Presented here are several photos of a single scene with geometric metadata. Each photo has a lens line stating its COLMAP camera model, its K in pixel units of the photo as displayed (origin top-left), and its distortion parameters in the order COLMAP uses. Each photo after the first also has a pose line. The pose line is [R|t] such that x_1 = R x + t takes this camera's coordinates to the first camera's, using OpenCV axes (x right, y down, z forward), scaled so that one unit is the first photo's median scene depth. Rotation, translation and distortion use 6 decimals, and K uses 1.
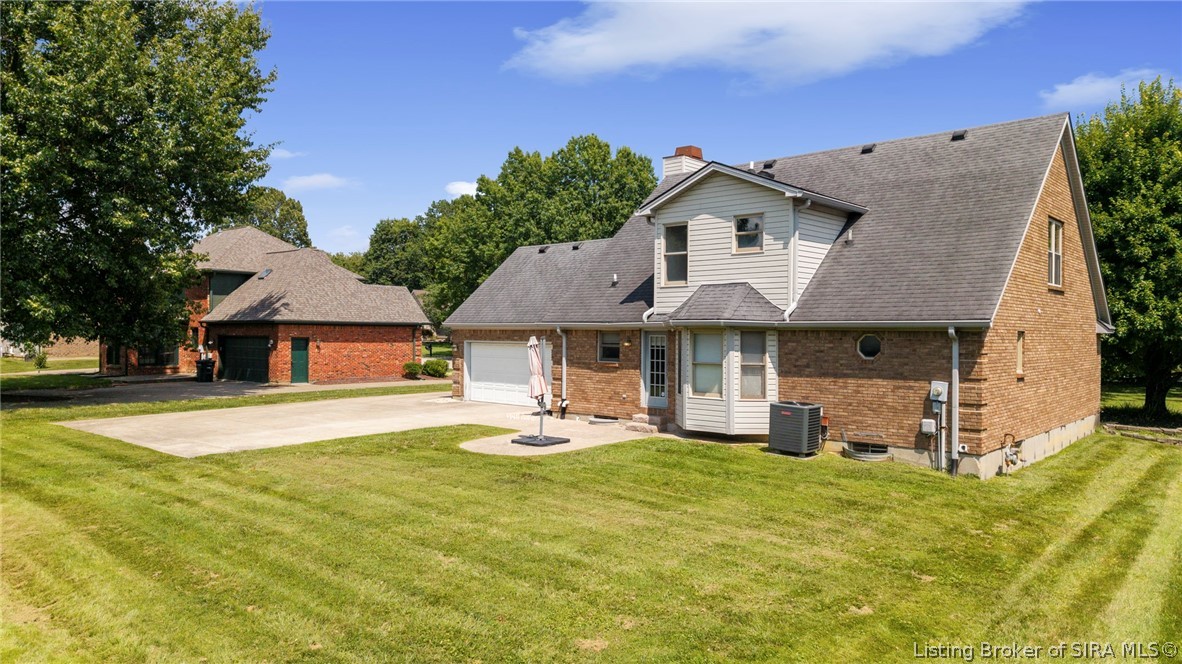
lens RADIAL K [[812.6, 0, 567.2], [0, 812.6, 329.6], [0, 0, 1]] dist [0.090666, -0.165500]
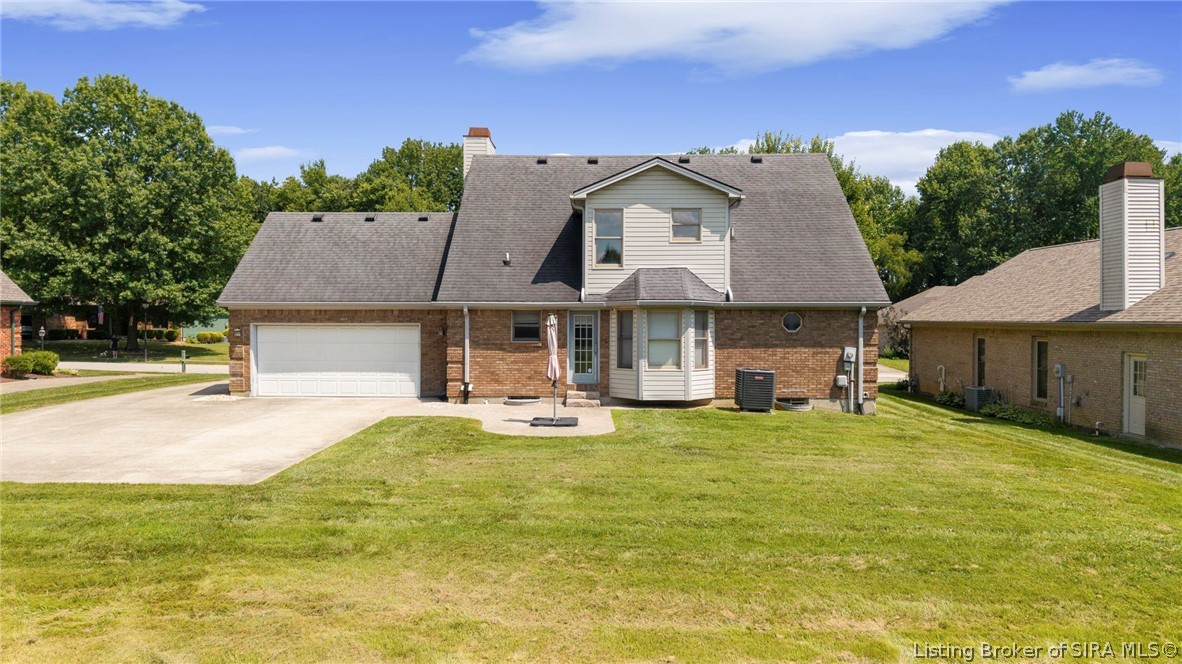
lens RADIAL K [[786.9, 0, 591.0], [0, 786.9, 332.0], [0, 0, 1]] dist [0.159293, -0.228753]
pose [[0.743220, -0.018328, 0.668796, -0.584137], [0.001749, 0.999675, 0.025451, 0.003448], [-0.669045, -0.017746, 0.743010, 0.247144]]
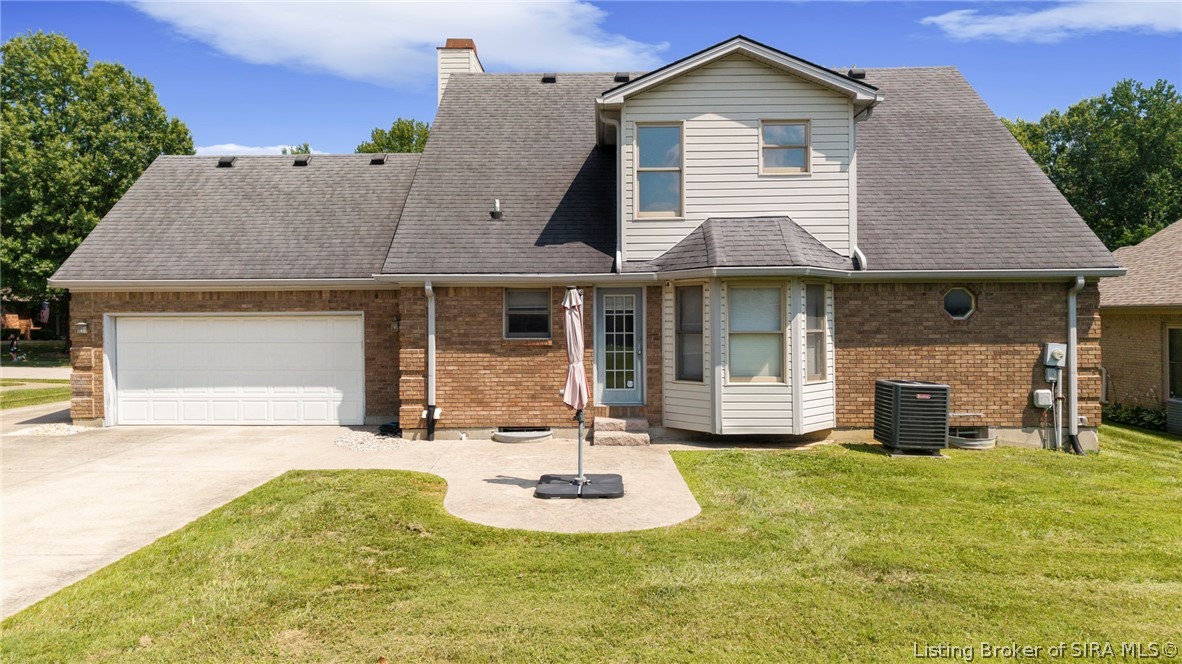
lens RADIAL K [[794.6, 0, 596.5], [0, 794.6, 318.7], [0, 0, 1]] dist [0.065140, -0.057169]
pose [[0.741213, -0.015832, 0.671083, -0.343057], [0.009617, 0.999870, 0.012967, 0.018777], [-0.671201, -0.003158, 0.741269, 0.561512]]
